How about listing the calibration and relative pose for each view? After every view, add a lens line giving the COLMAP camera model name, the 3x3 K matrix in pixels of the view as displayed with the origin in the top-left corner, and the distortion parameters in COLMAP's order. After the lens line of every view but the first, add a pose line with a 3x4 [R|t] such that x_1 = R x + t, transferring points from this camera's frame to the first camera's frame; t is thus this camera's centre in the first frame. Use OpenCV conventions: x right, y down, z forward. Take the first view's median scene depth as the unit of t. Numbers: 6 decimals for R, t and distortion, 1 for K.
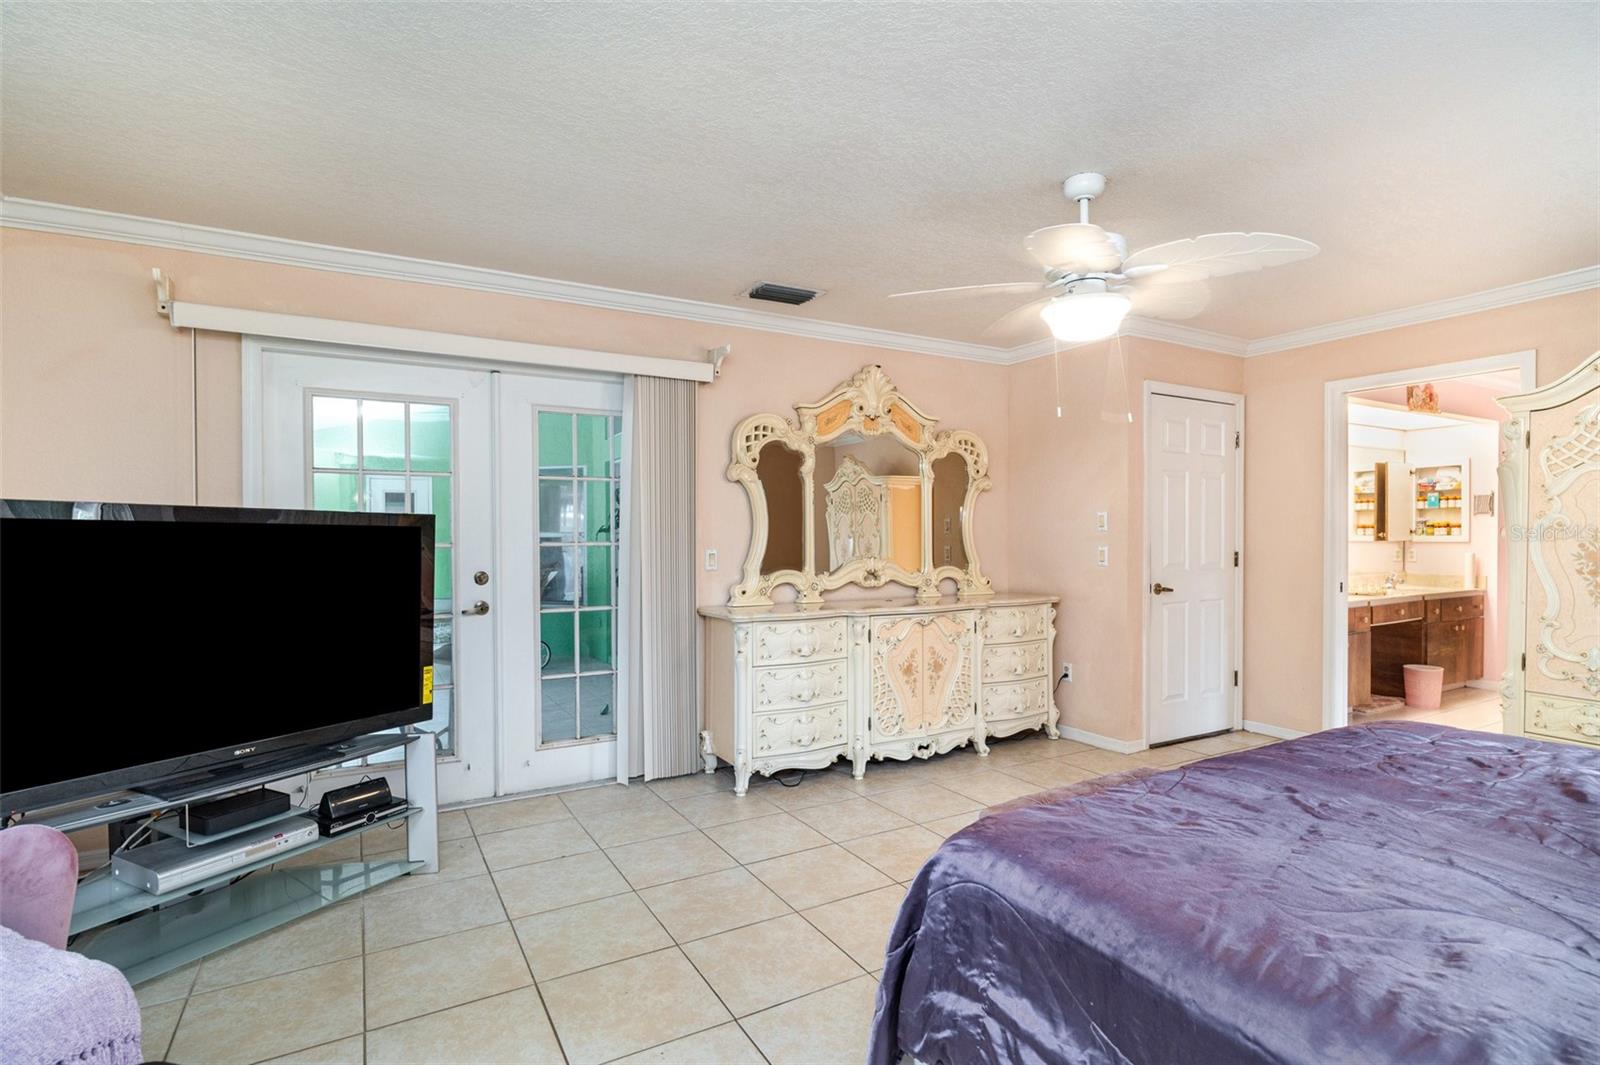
lens RADIAL K [[752.4, 0, 812.0], [0, 752.4, 526.1], [0, 0, 1]] dist [-0.016422, 0.001685]
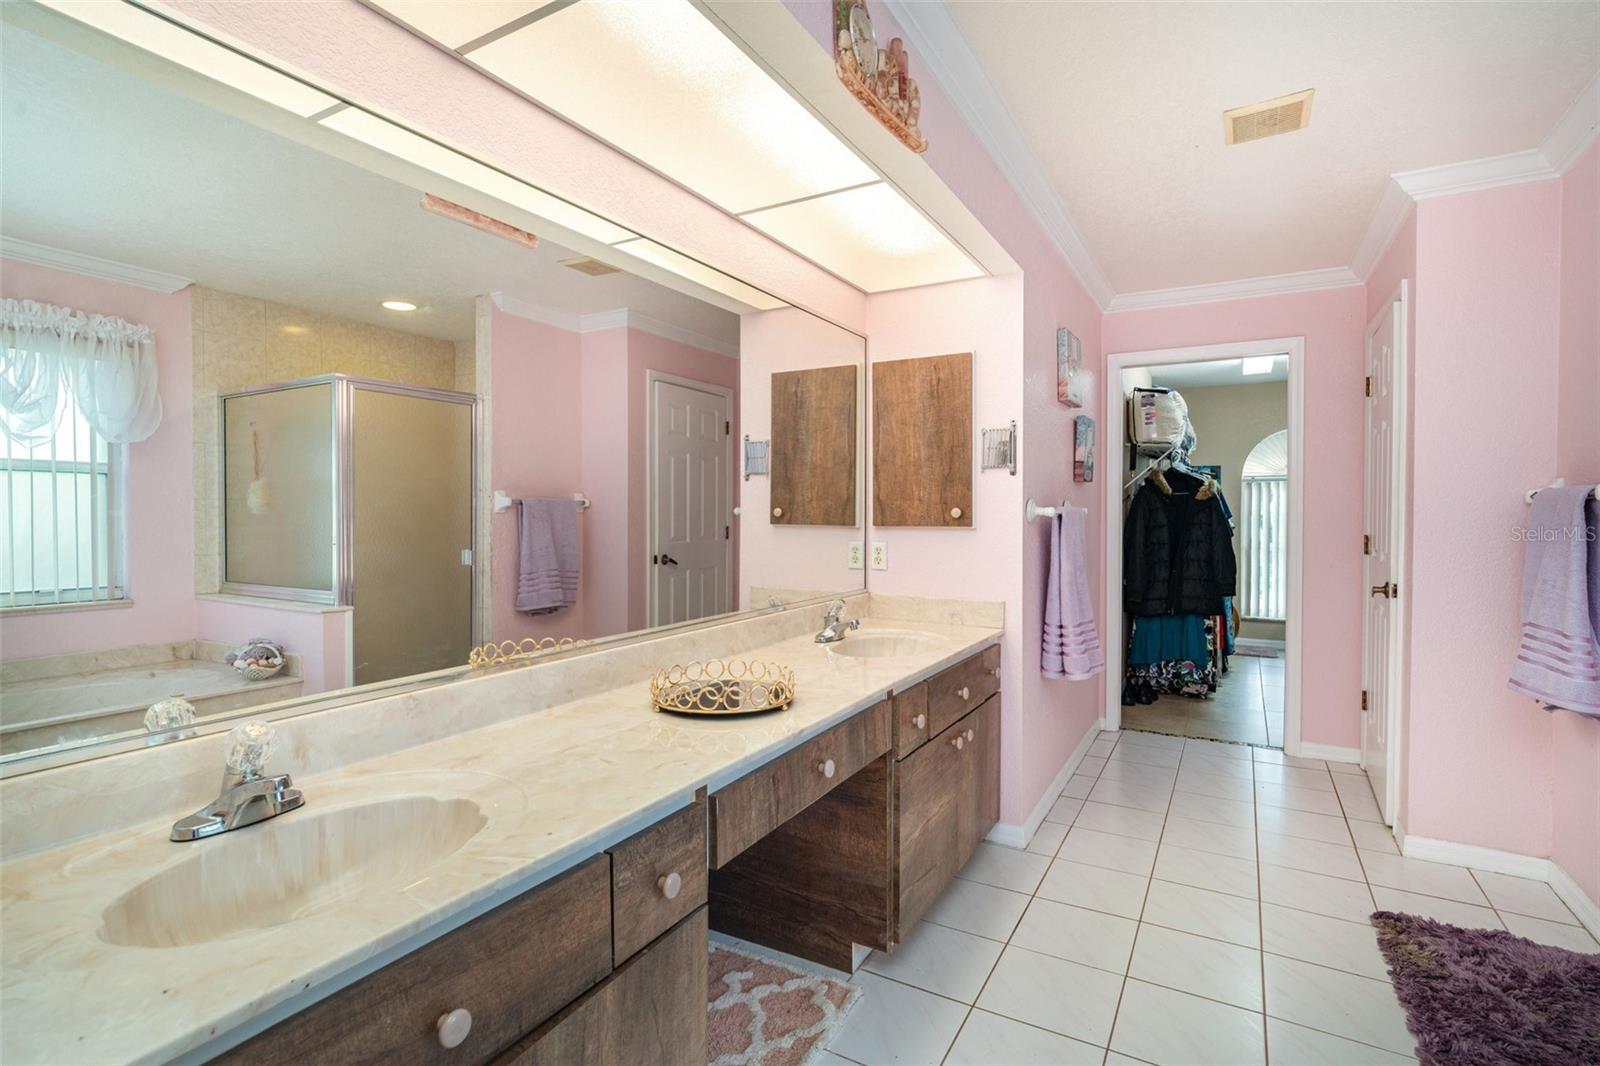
lens RADIAL K [[752.4, 0, 812.0], [0, 752.4, 526.6], [0, 0, 1]] dist [-0.016422, 0.001685]
pose [[0.854040, -0.017068, 0.519927, 0.586189], [0.004748, 0.999676, 0.025017, 0.009112], [-0.520185, -0.018897, 0.853844, 0.692481]]
